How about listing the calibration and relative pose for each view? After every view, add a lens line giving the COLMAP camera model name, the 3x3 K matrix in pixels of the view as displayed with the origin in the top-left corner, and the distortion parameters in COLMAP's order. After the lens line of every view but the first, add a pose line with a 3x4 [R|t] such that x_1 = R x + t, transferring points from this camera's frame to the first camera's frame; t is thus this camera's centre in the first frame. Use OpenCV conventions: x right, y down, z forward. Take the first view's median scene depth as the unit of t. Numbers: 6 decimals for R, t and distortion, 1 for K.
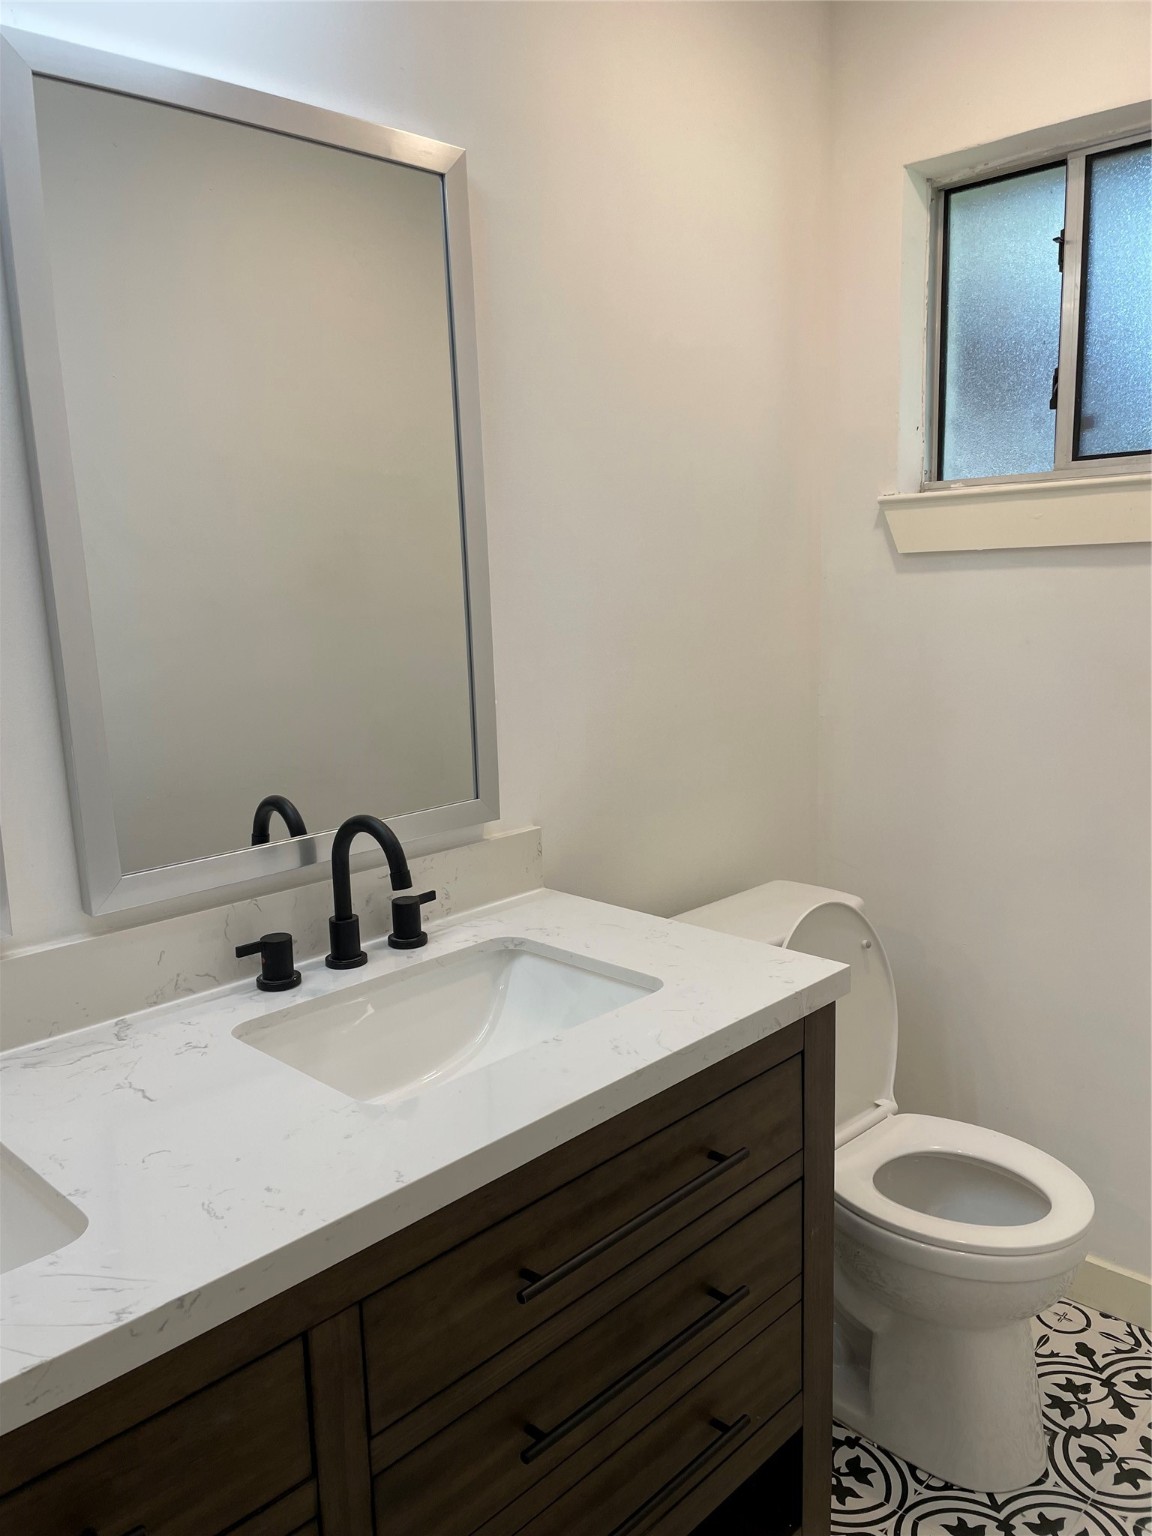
lens RADIAL K [[1145.4, 0, 576.0], [0, 1145.4, 768.0], [0, 0, 1]] dist [0.091574, -0.131869]
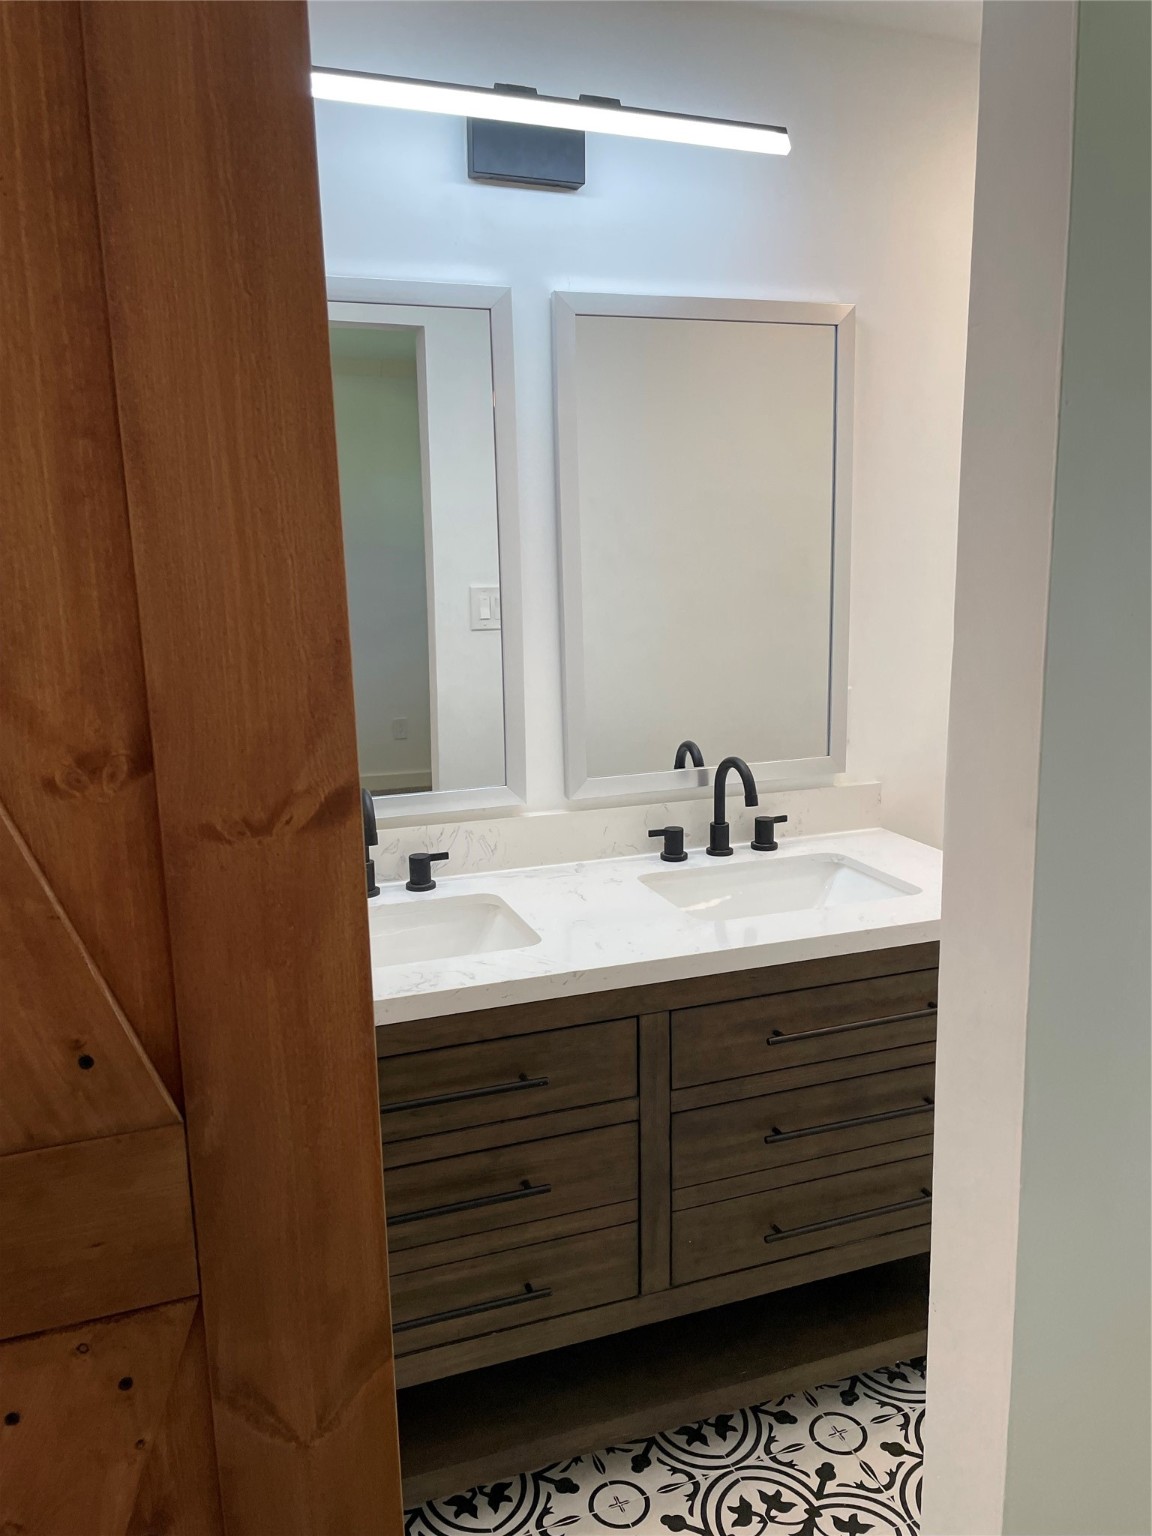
lens RADIAL K [[1145.4, 0, 576.0], [0, 1145.4, 768.0], [0, 0, 1]] dist [0.091574, -0.131869]
pose [[0.897090, 0.095838, -0.431329, 0.285132], [-0.084973, 0.995392, 0.044438, 0.006381], [0.433600, -0.003214, 0.901100, -0.466068]]
